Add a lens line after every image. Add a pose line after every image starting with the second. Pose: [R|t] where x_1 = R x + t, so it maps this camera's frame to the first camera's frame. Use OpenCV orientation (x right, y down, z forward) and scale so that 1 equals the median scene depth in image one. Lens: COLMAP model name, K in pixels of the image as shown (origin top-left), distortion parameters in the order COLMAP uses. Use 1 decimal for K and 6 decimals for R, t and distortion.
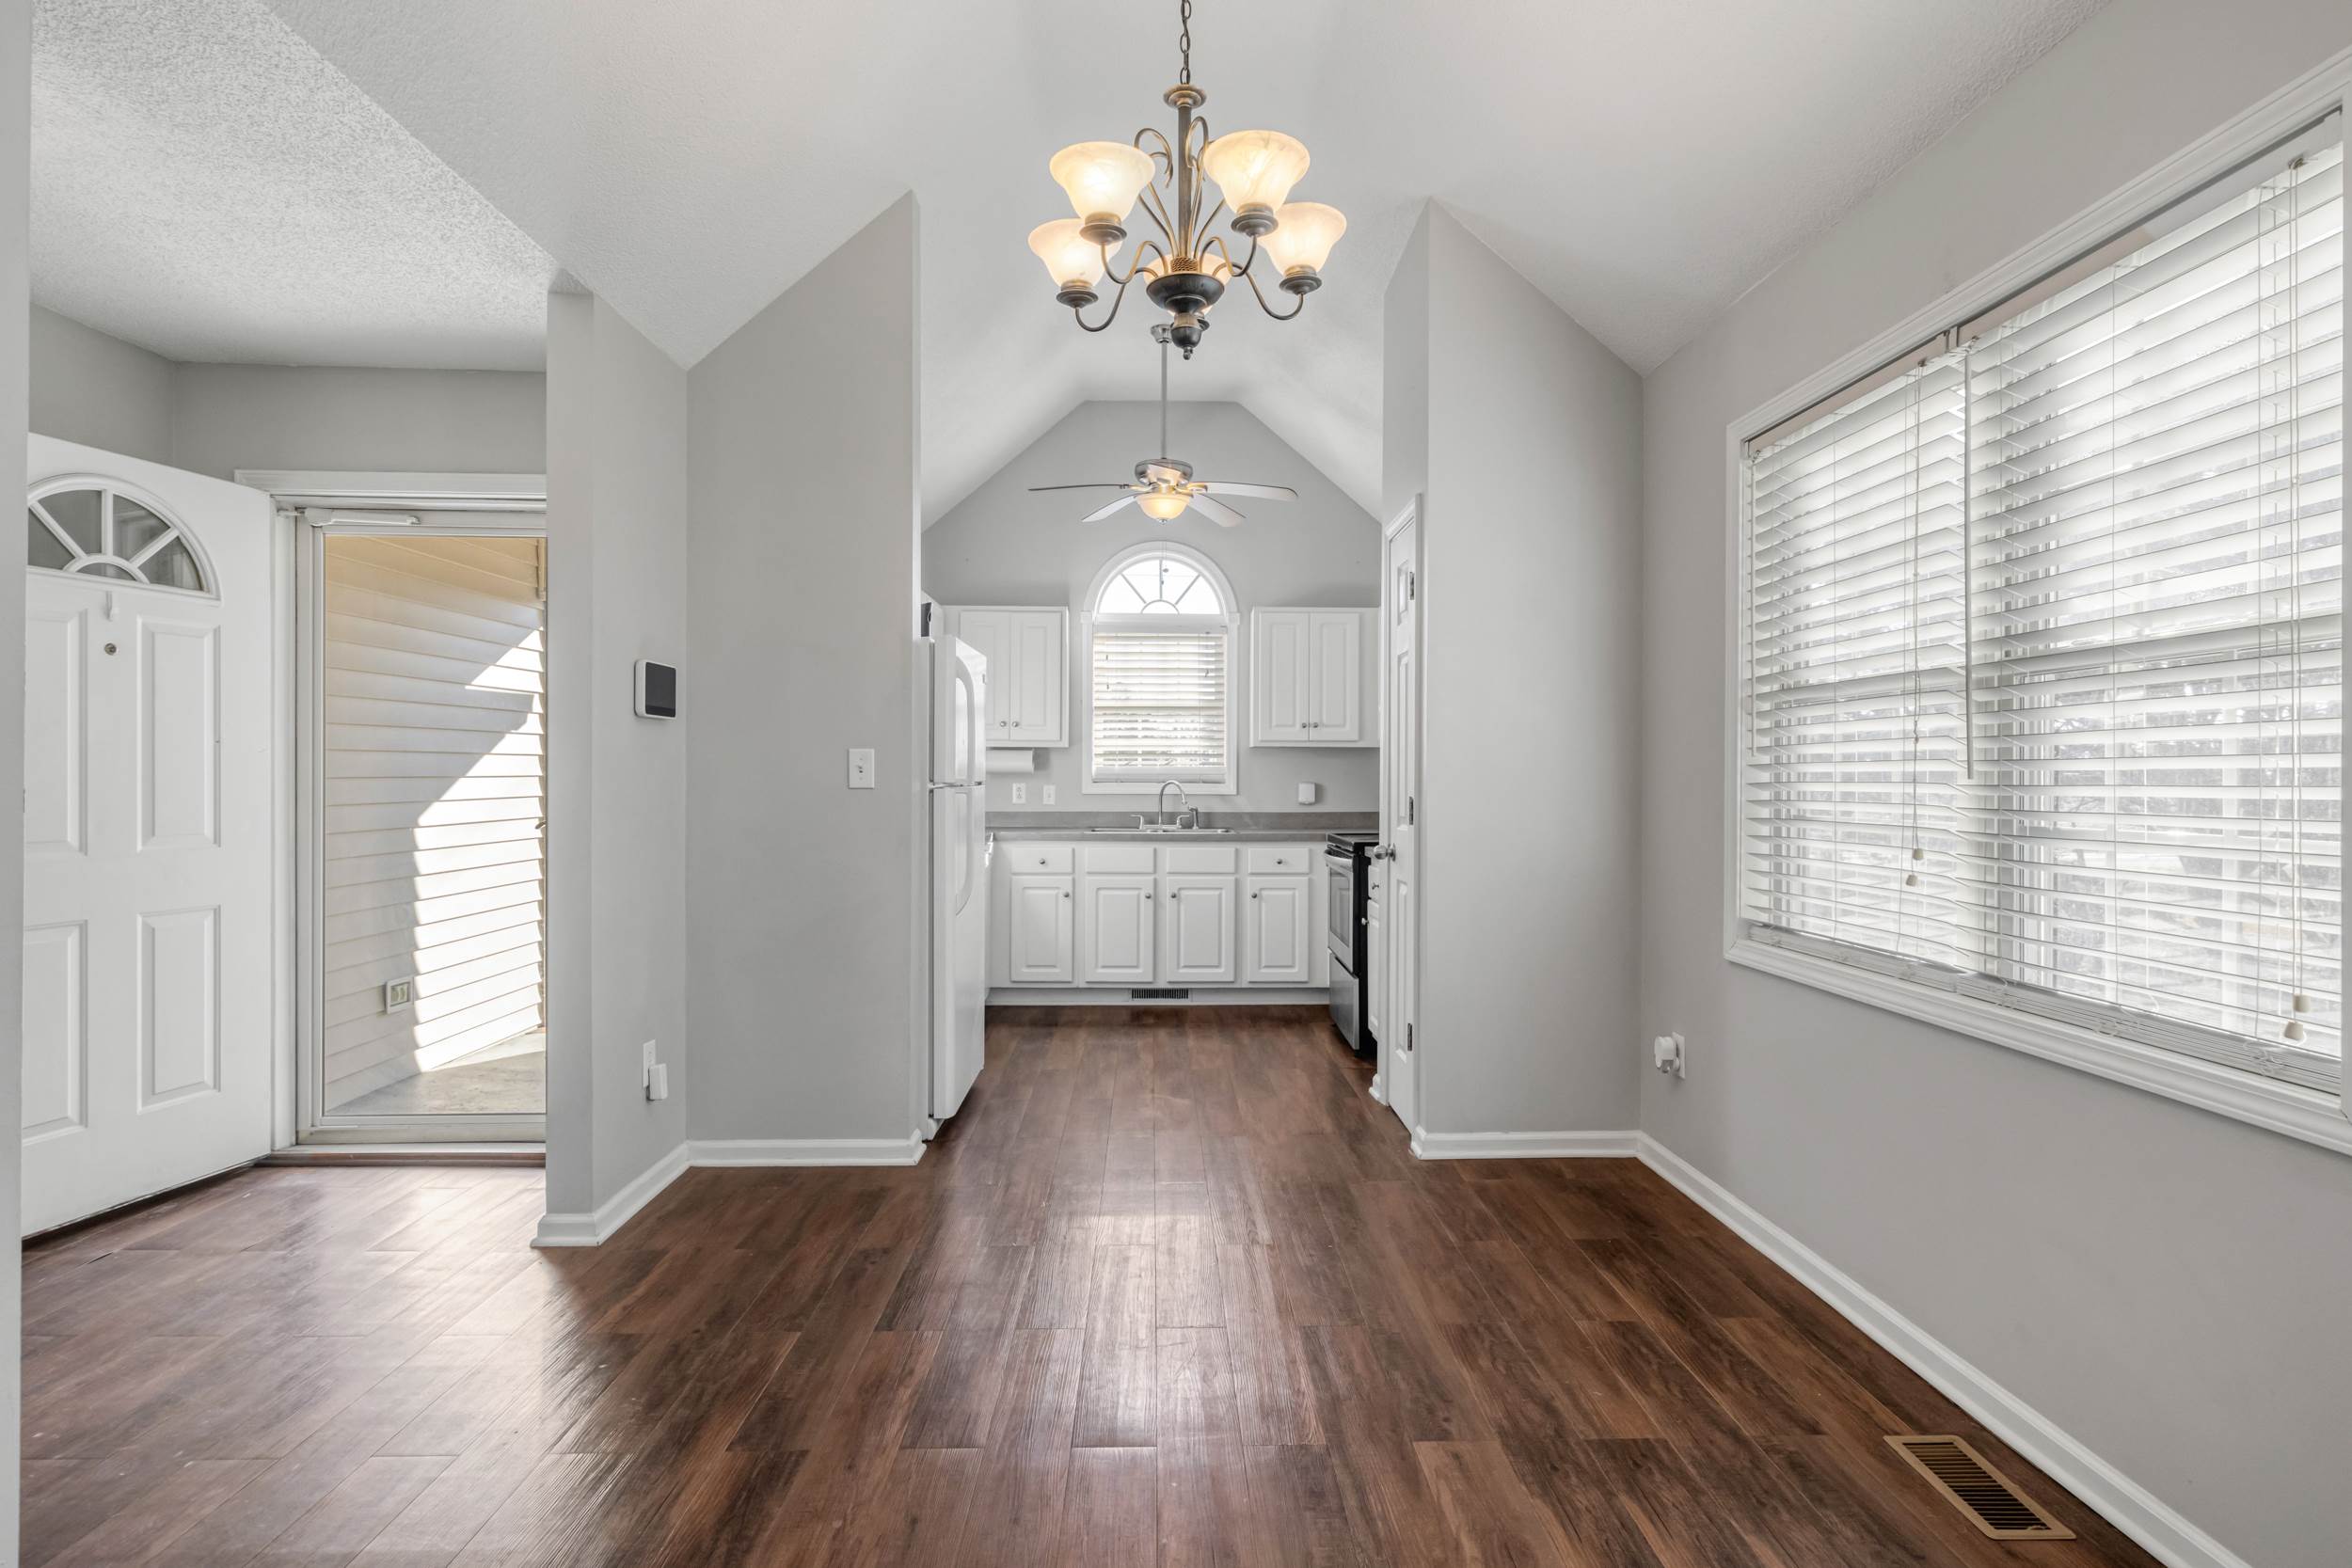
lens RADIAL K [[1192.6, 0, 1188.3], [0, 1192.6, 770.7], [0, 0, 1]] dist [-0.005665, -0.001658]
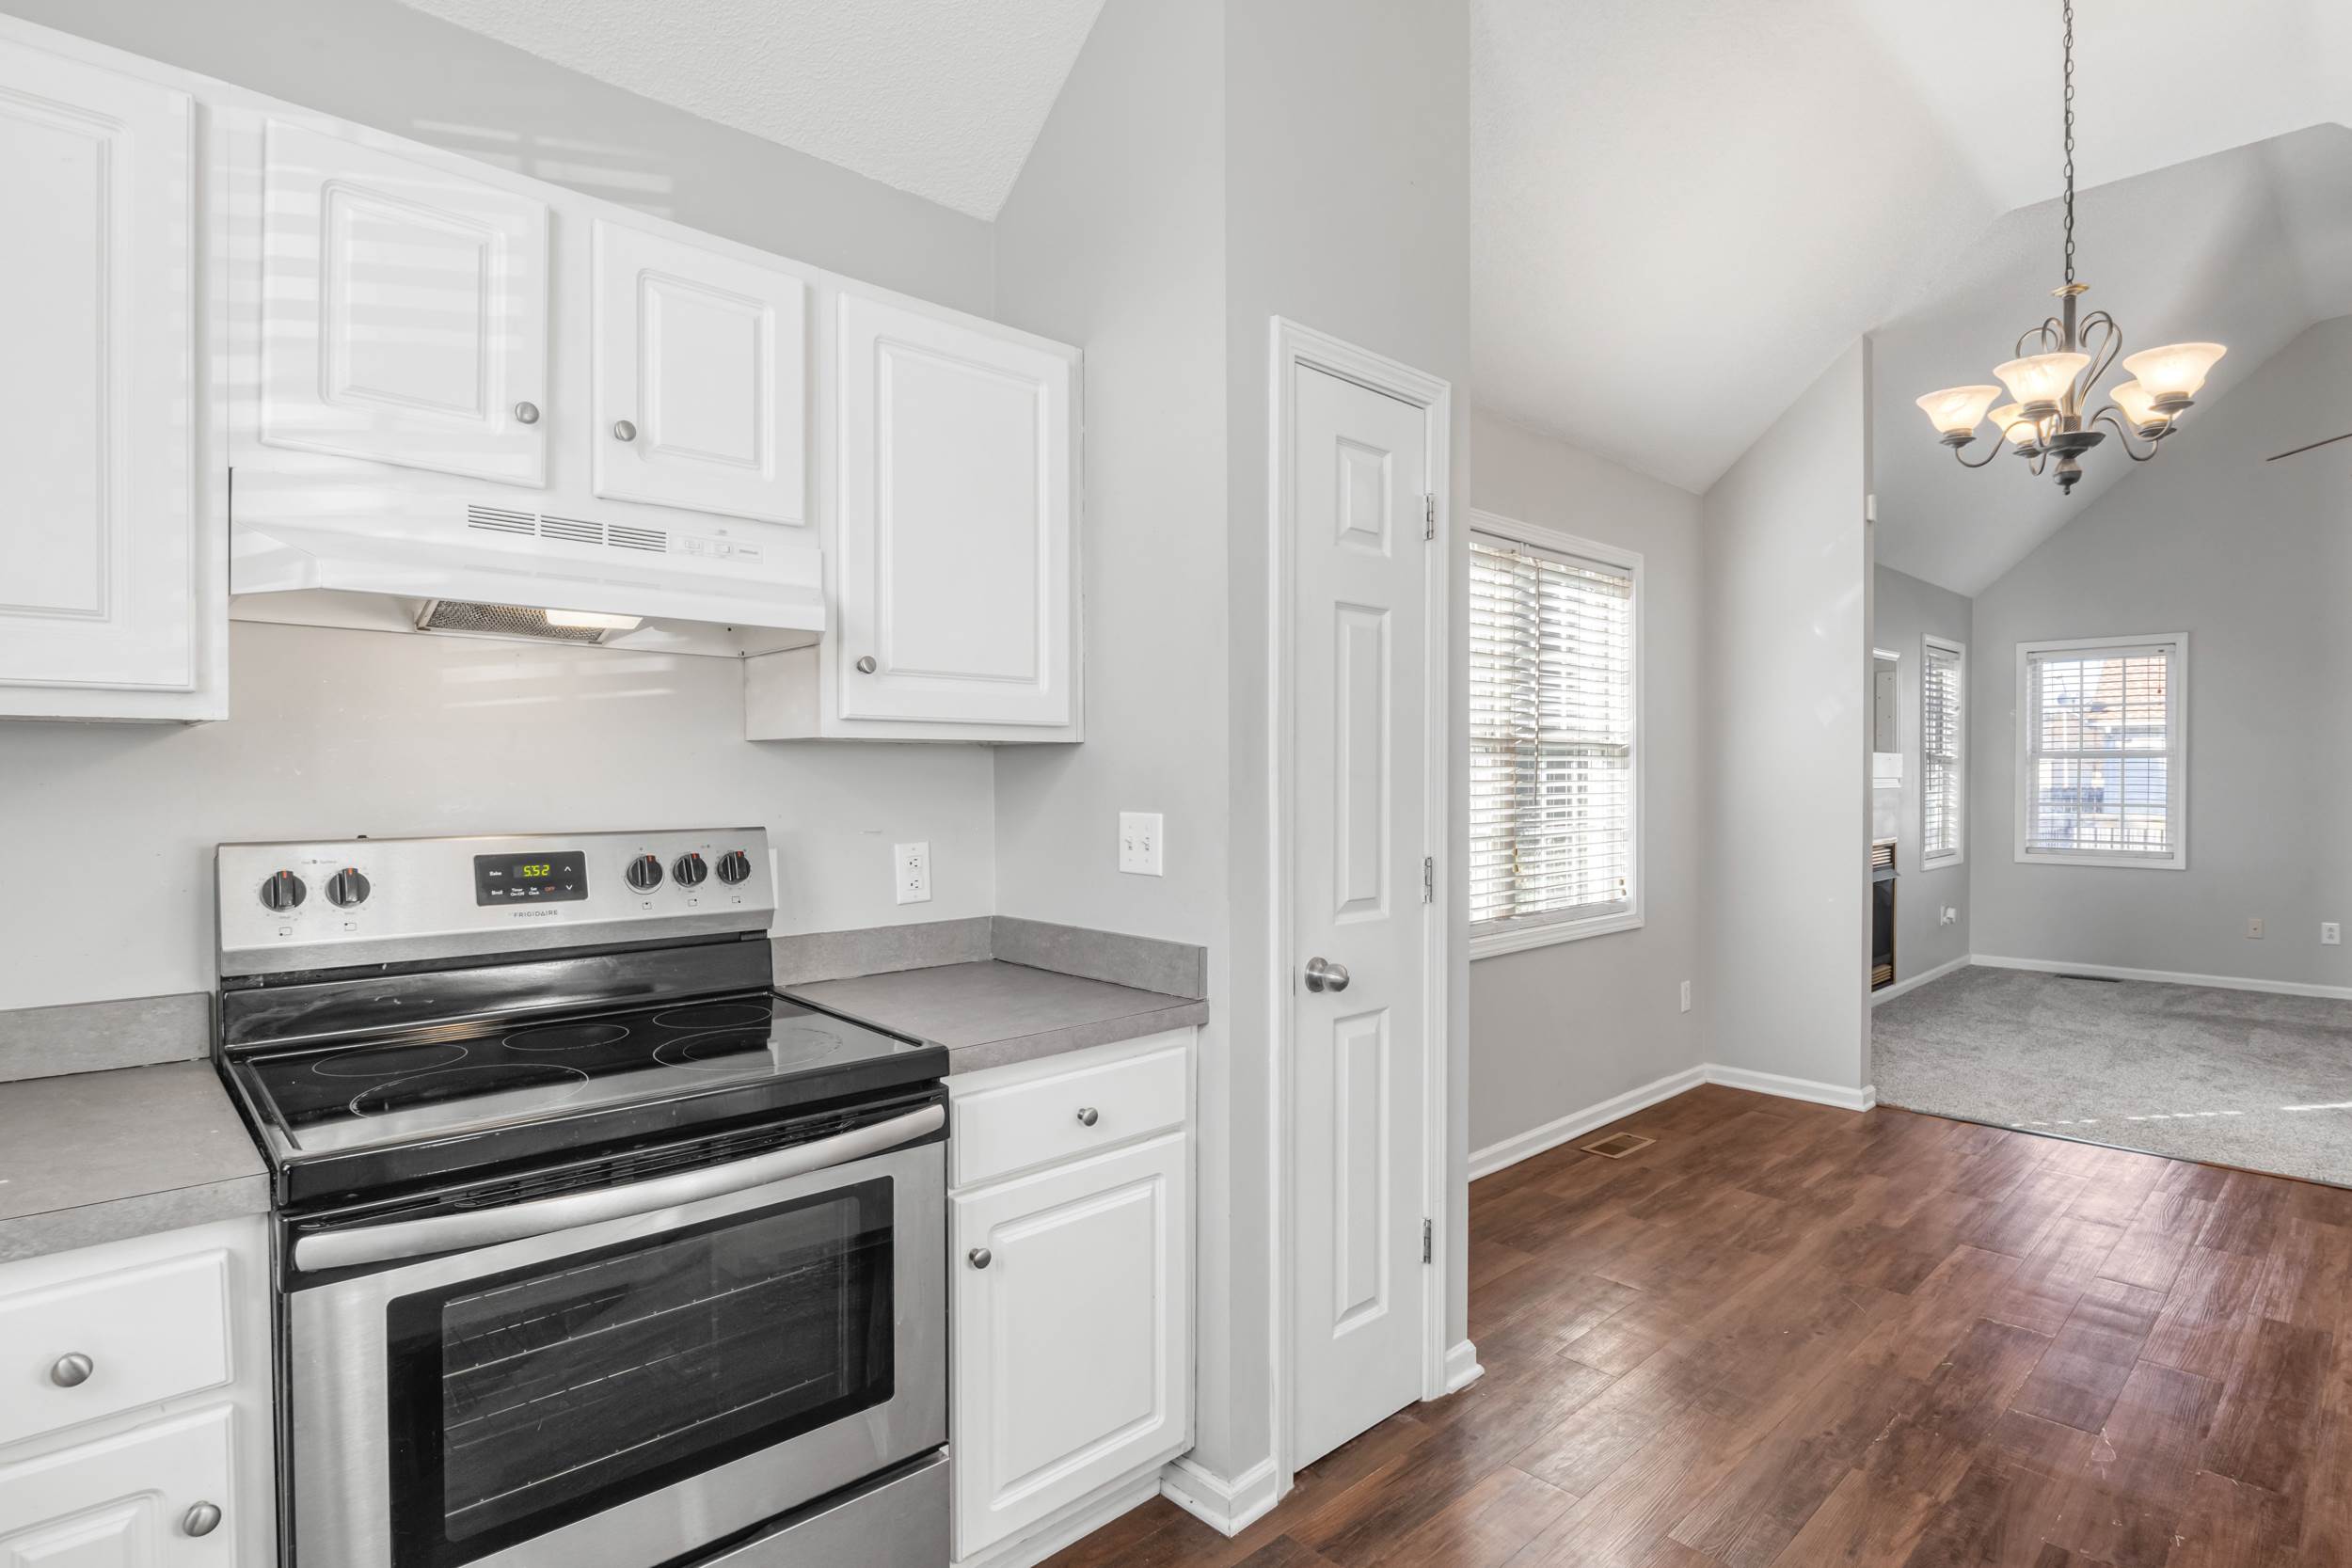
lens RADIAL K [[1184.3, 0, 1199.0], [0, 1184.3, 788.2], [0, 0, 1]] dist [-0.004560, -0.001120]
pose [[-0.669986, -0.011357, 0.742287, -0.196263], [-0.005952, 0.999933, 0.009927, -0.020027], [-0.742350, 0.002233, -0.670008, 1.536514]]
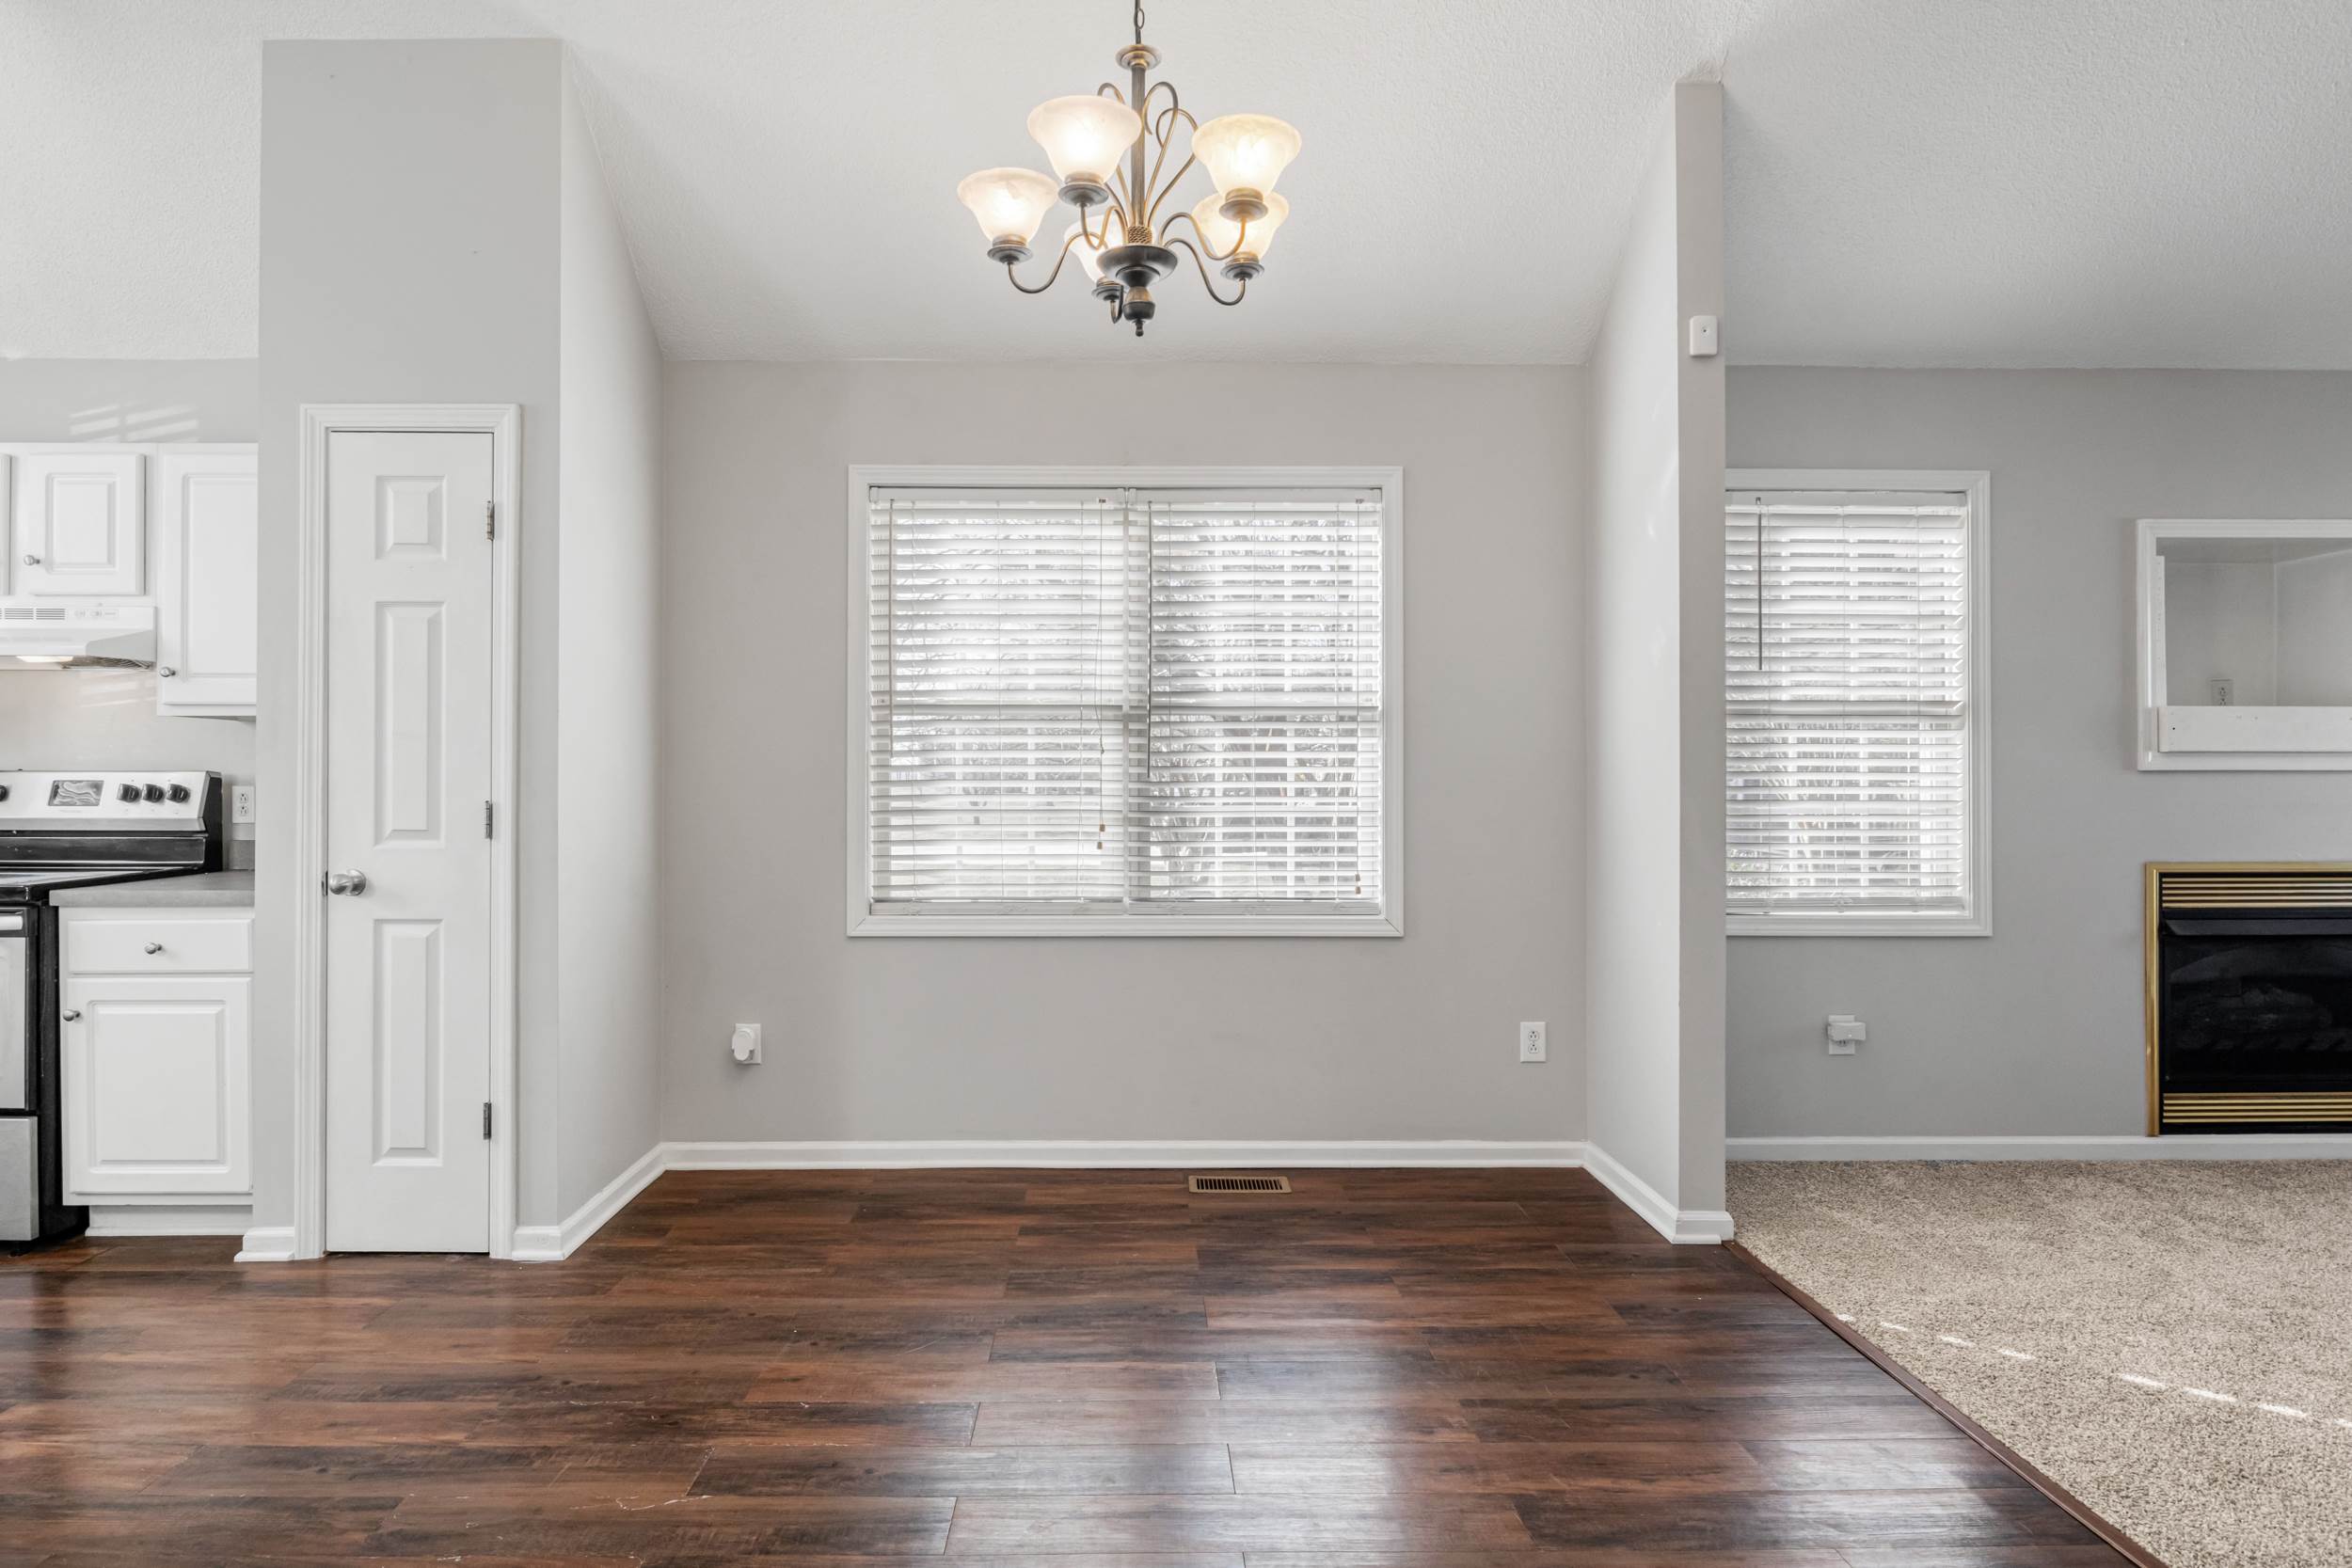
lens RADIAL K [[1202.8, 0, 1141.6], [0, 1202.8, 778.9], [0, 0, 1]] dist [0.002217, -0.010669]
pose [[0.015463, -0.001808, 0.999879, -0.575695], [-0.007130, 0.999973, 0.001918, 0.003489], [-0.999855, -0.007158, 0.015449, 0.587644]]
